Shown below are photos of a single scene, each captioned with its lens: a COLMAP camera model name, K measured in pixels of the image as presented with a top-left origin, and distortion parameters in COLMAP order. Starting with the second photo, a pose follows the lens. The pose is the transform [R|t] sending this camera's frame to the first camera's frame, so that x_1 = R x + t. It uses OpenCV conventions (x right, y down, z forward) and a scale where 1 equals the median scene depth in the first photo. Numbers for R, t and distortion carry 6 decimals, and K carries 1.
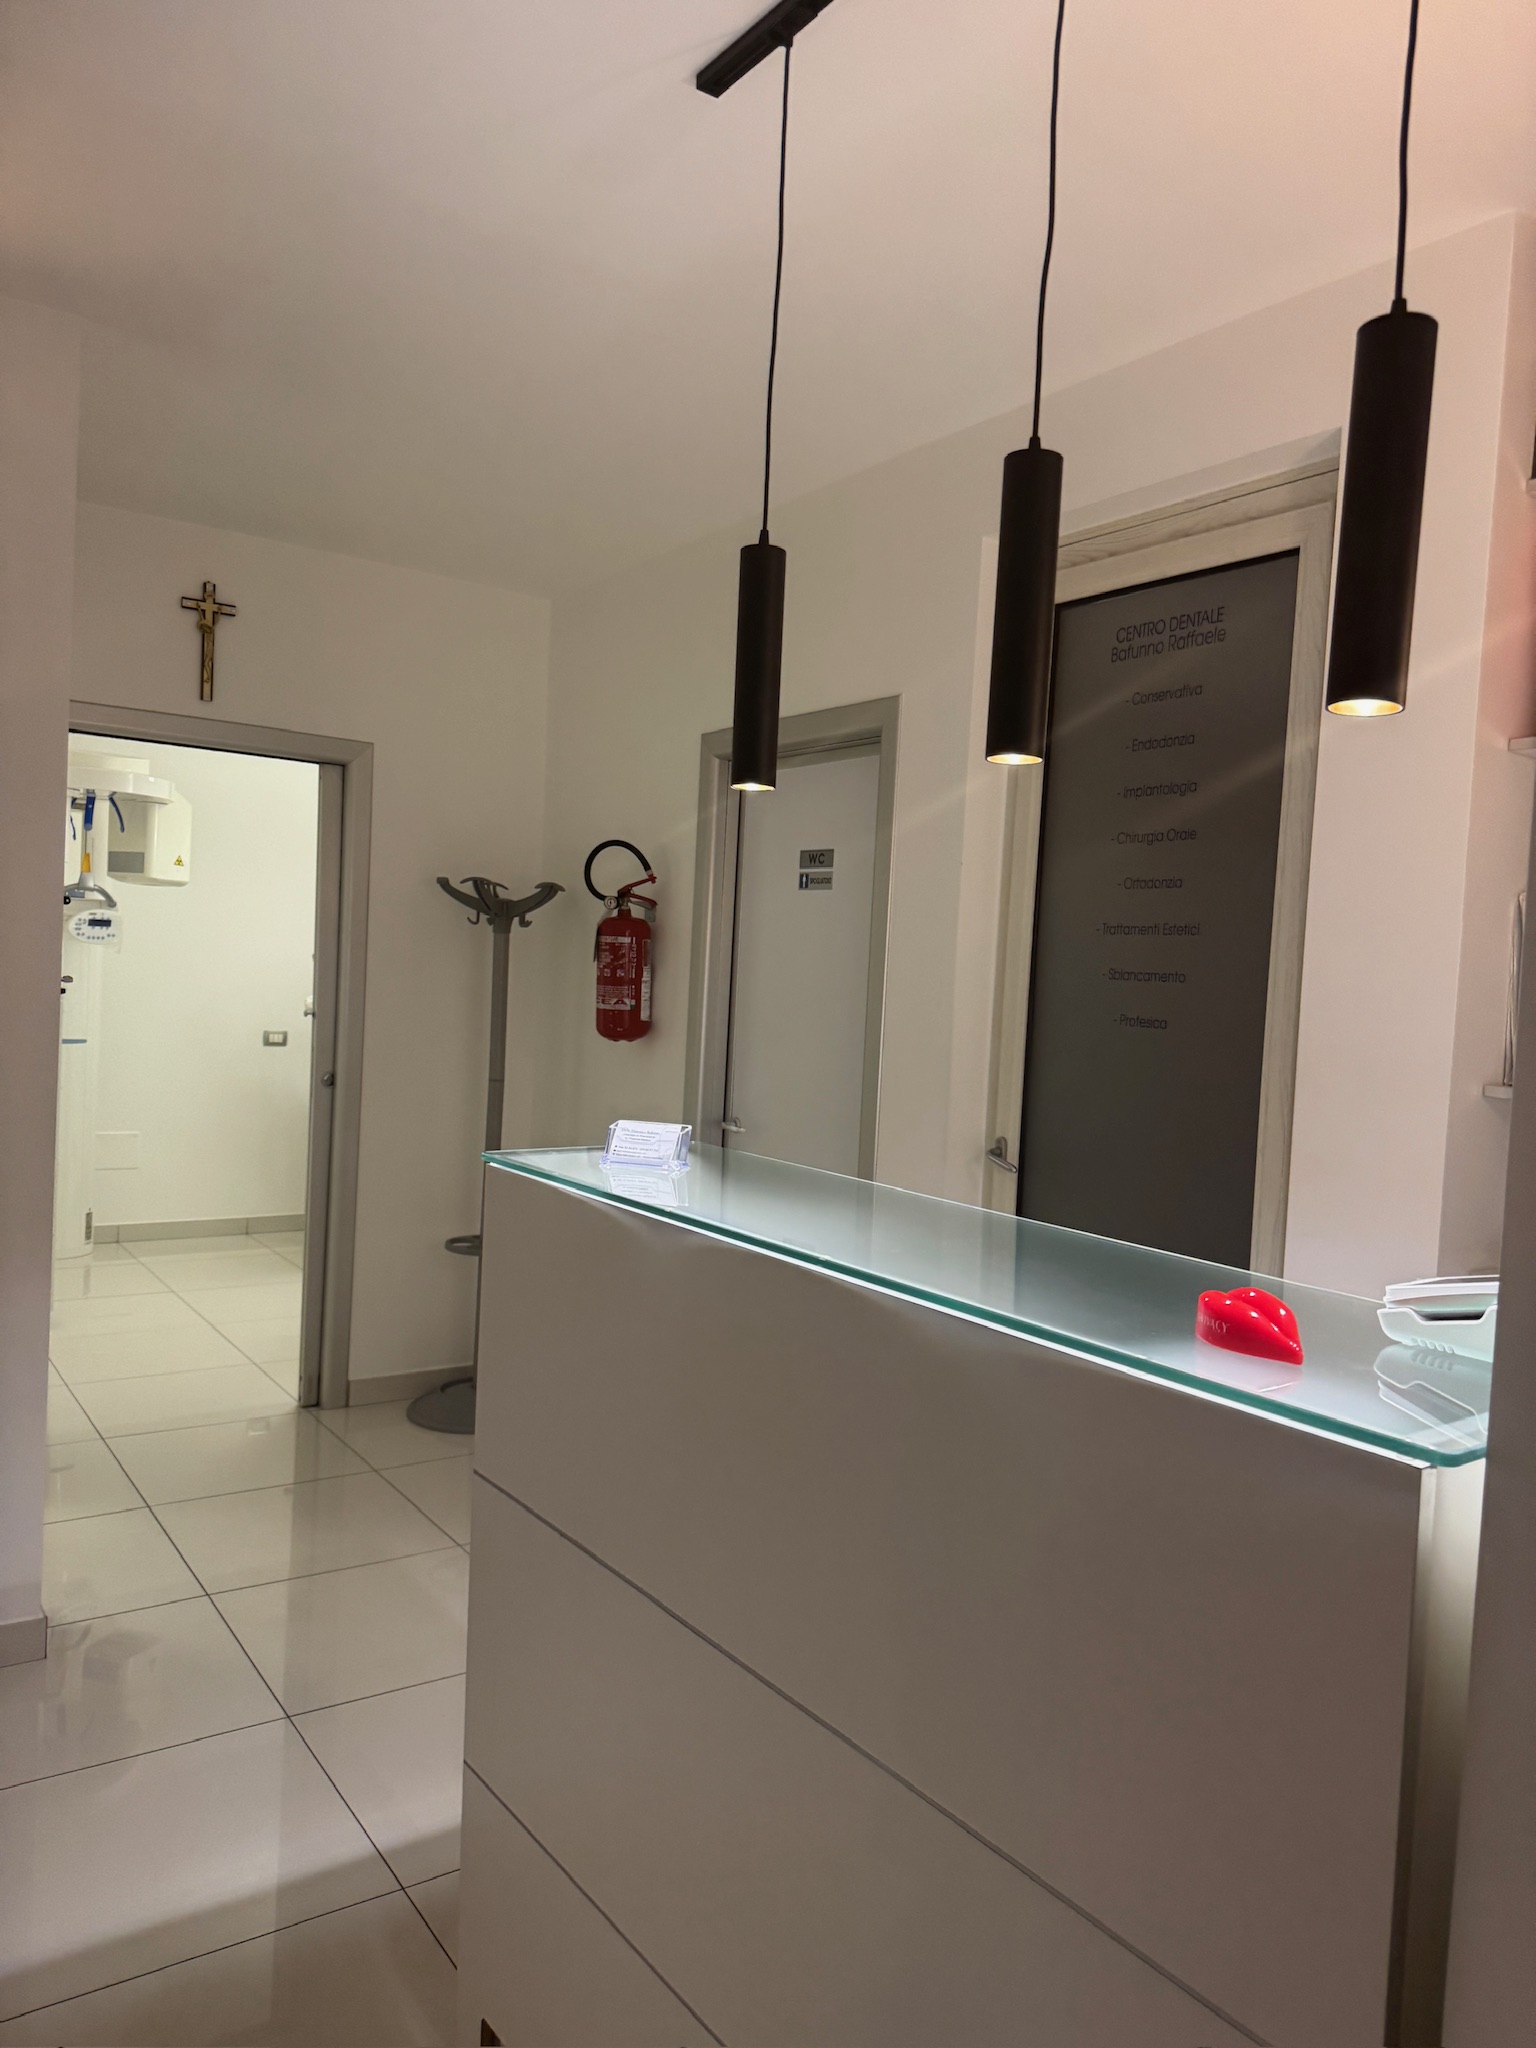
lens RADIAL K [[1432.3, 0, 767.3], [0, 1432.3, 1027.9], [0, 0, 1]] dist [0.011469, 0.001077]
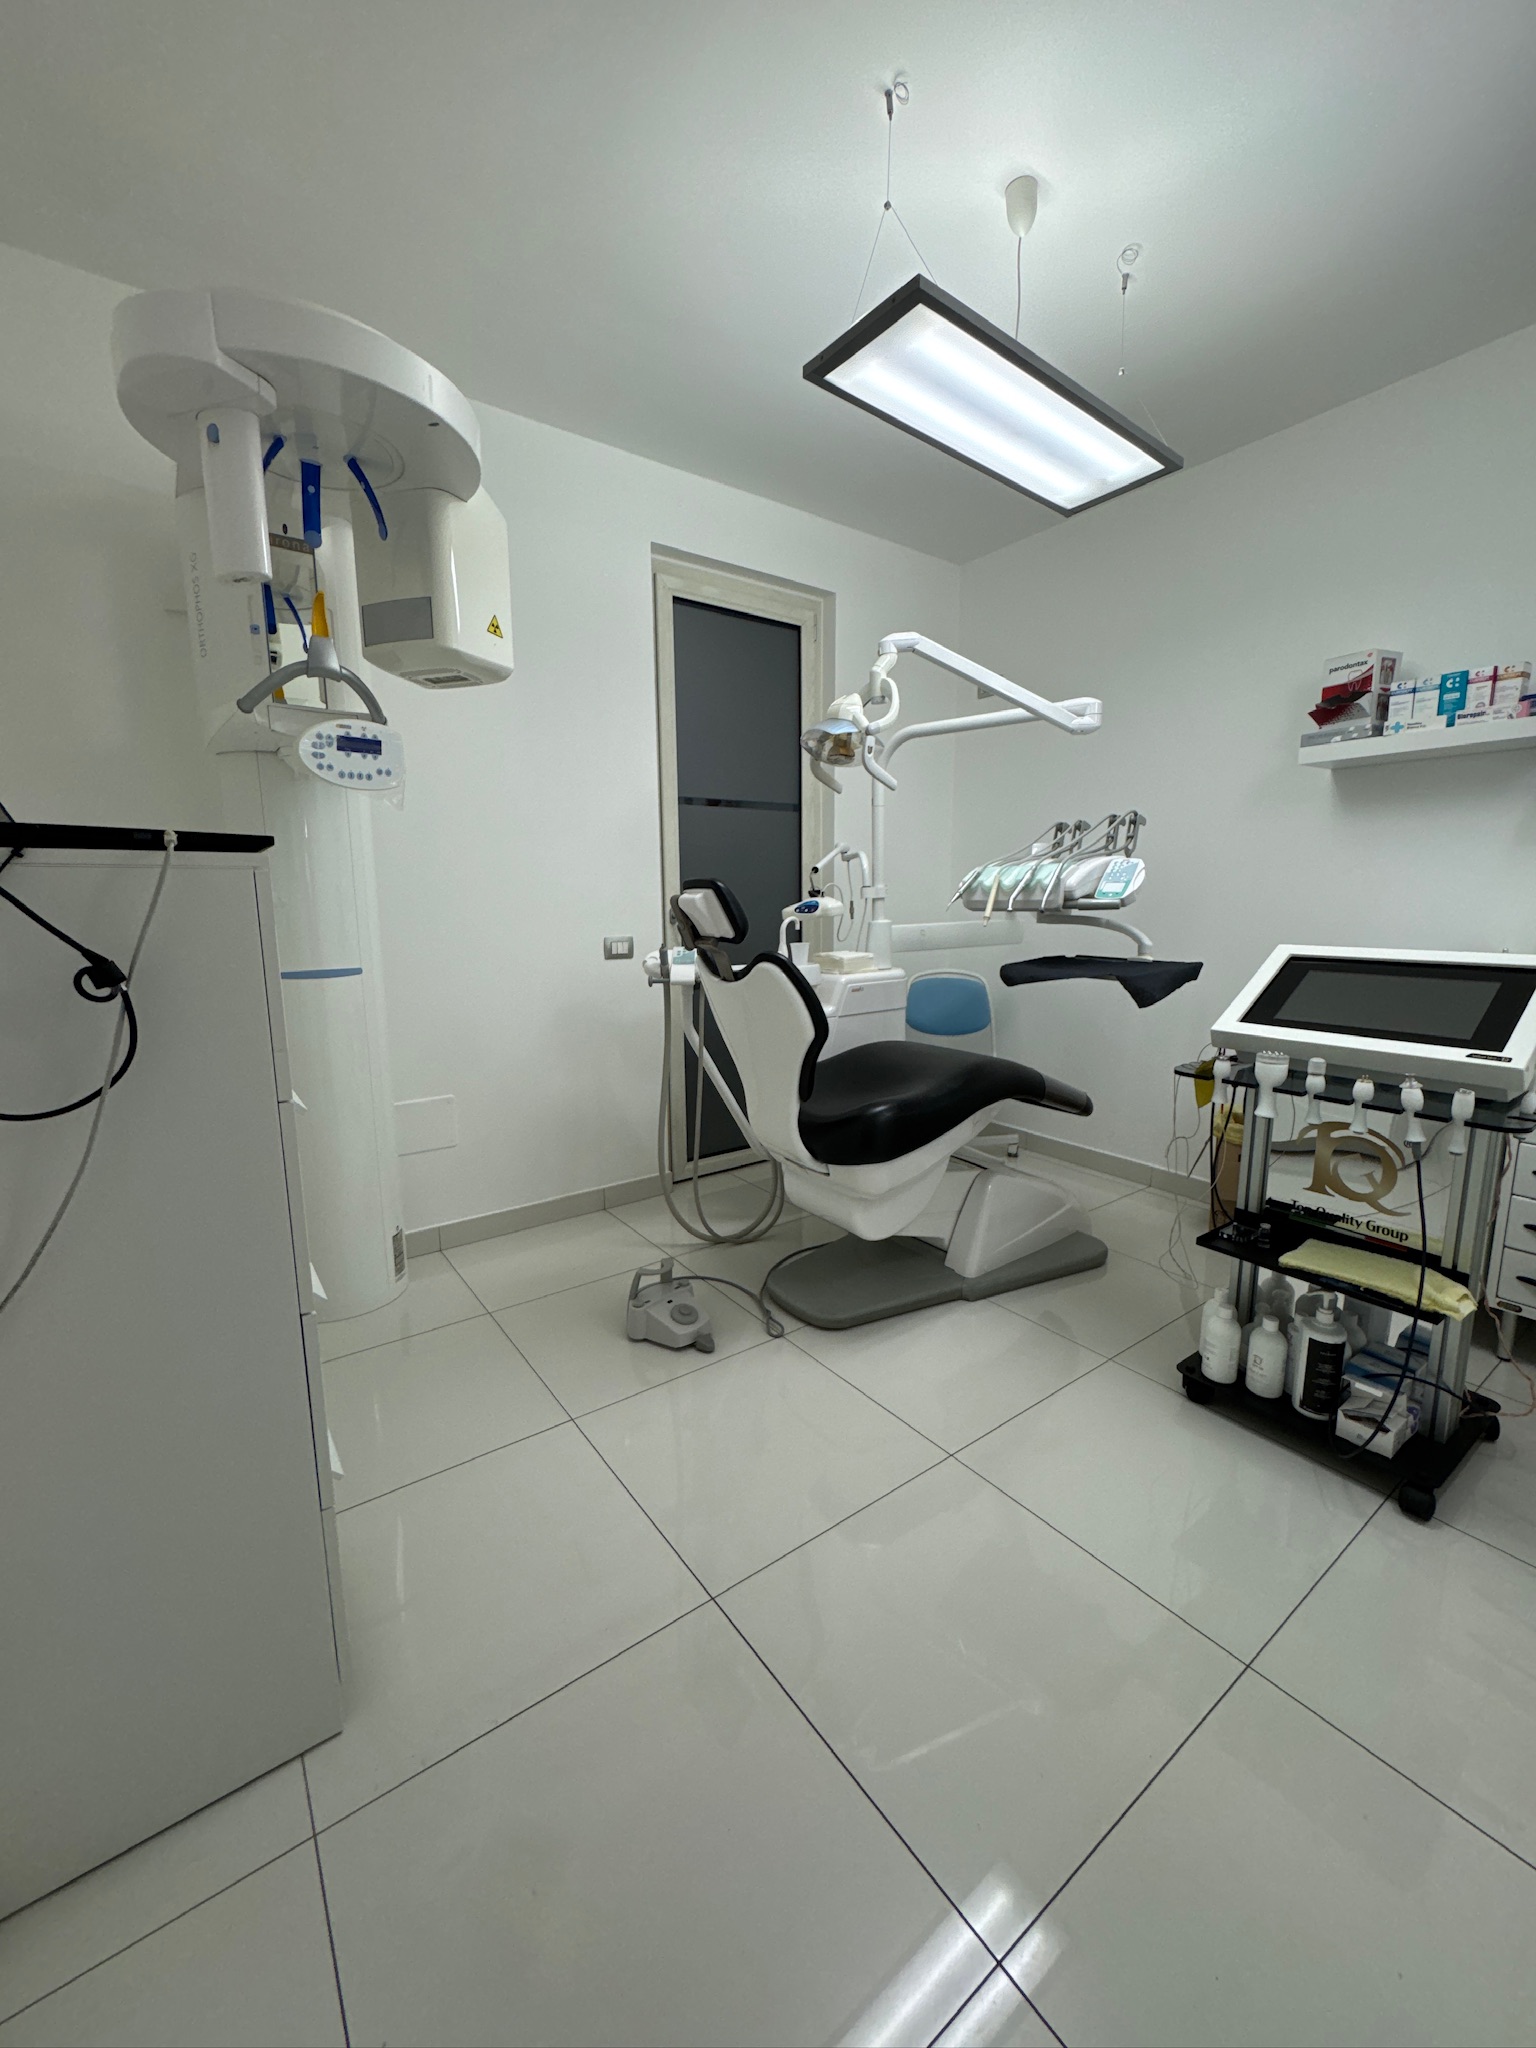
lens RADIAL K [[816.0, 0, 769.6], [0, 816.0, 1022.6], [0, 0, 1]] dist [-0.001492, -0.000026]
pose [[0.998134, -0.060813, 0.005460, -0.321045], [0.059808, 0.991795, 0.112988, 0.002671], [-0.012287, -0.112451, 0.993581, 0.686204]]
